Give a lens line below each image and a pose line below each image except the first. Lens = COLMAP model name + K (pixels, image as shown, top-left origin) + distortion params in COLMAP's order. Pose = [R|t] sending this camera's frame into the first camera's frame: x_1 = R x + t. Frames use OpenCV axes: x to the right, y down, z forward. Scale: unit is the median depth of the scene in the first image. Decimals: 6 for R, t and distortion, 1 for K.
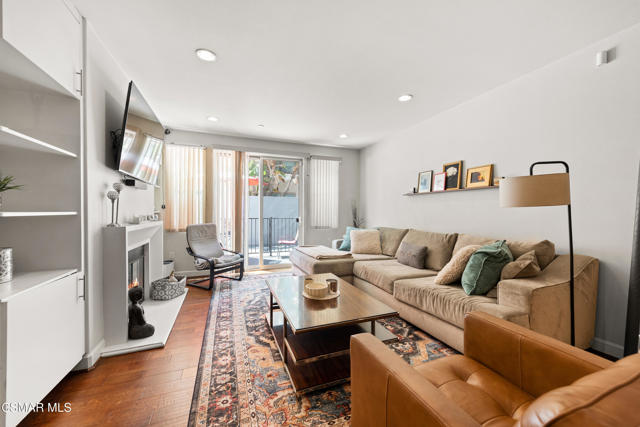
lens RADIAL K [[254.1, 0, 322.1], [0, 254.1, 212.2], [0, 0, 1]] dist [0.016136, -0.005246]
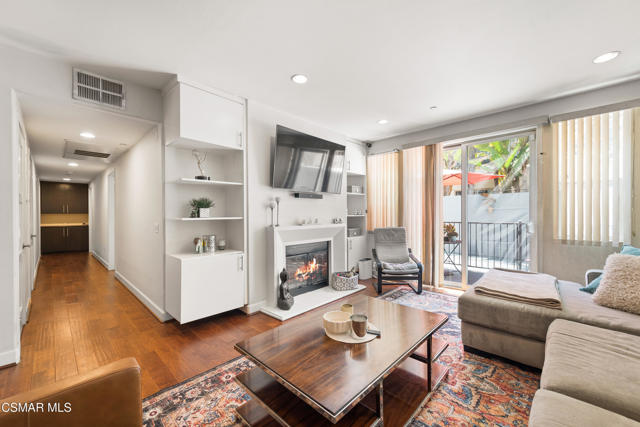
lens RADIAL K [[254.1, 0, 317.3], [0, 254.1, 215.0], [0, 0, 1]] dist [0.016136, -0.005246]
pose [[0.422019, -0.004728, -0.906574, 0.421839], [0.008043, 0.999967, -0.001470, -0.005299], [0.906551, -0.006671, 0.422043, 0.419641]]
